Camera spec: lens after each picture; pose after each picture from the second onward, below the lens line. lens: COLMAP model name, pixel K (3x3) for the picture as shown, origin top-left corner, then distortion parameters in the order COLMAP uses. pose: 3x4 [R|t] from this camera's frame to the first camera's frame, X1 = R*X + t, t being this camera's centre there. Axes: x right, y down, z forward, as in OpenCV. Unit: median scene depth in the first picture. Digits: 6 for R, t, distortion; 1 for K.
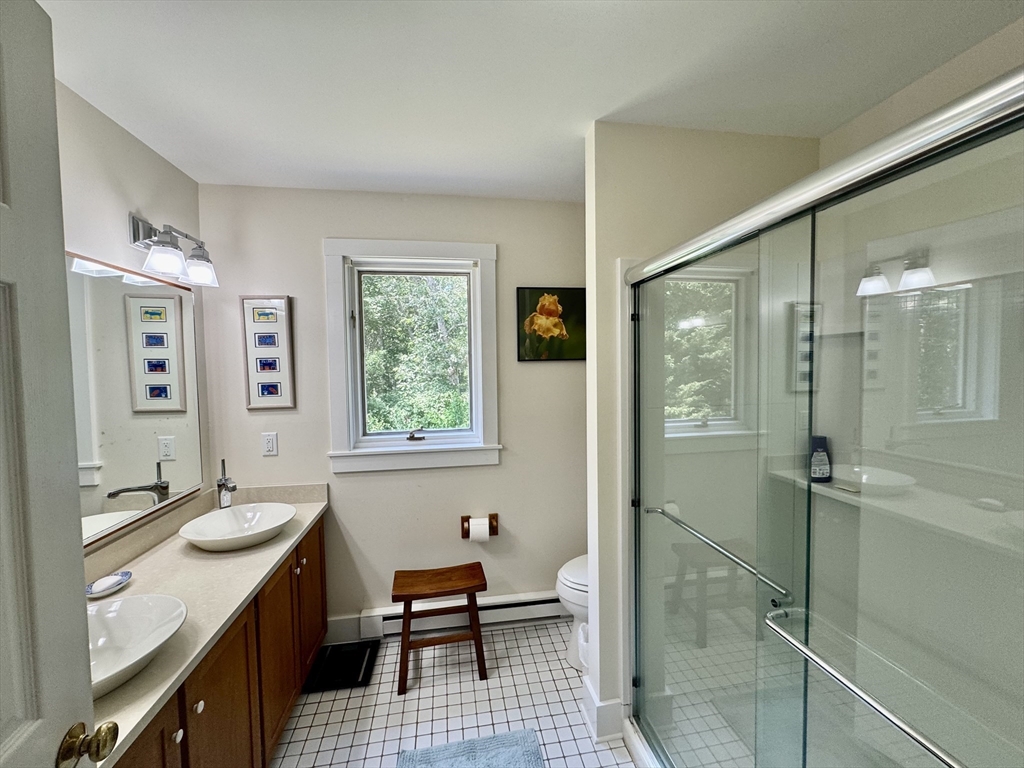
lens RADIAL K [[409.0, 0, 512.0], [0, 409.0, 384.0], [0, 0, 1]] dist [-0.003910, 0.000482]
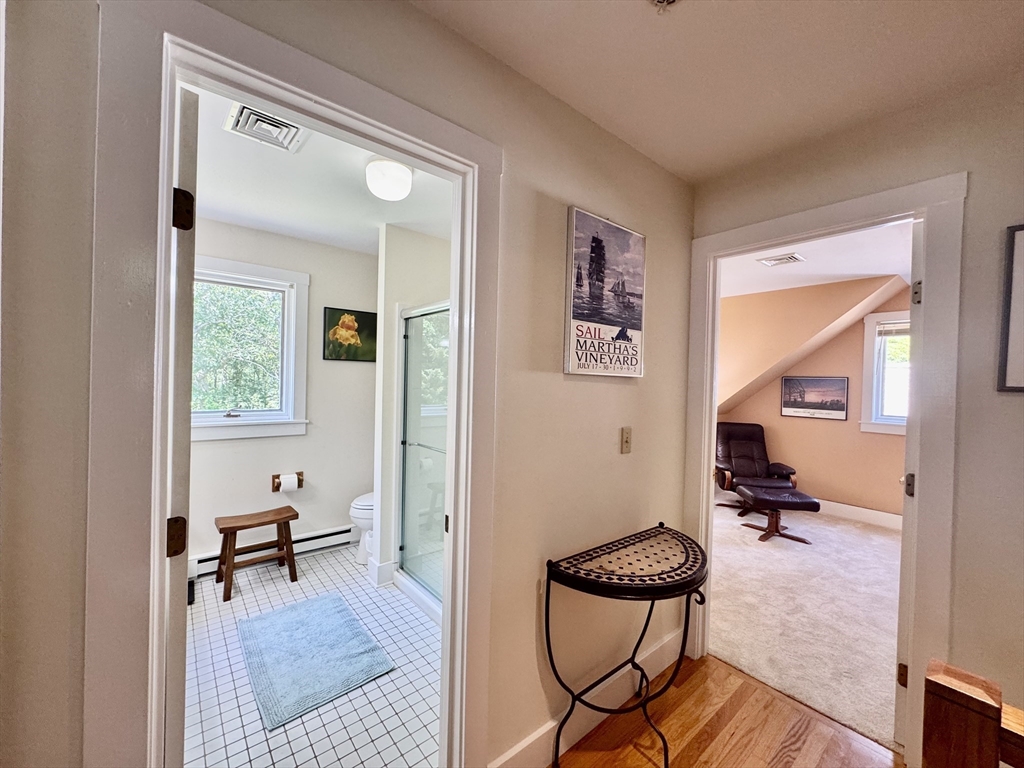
lens RADIAL K [[409.0, 0, 512.0], [0, 409.0, 384.0], [0, 0, 1]] dist [-0.003910, 0.000482]
pose [[0.861996, 0.032187, 0.505893, -0.139501], [-0.013887, 0.999107, -0.039905, 0.077435], [-0.506725, 0.027372, 0.861673, -0.547249]]
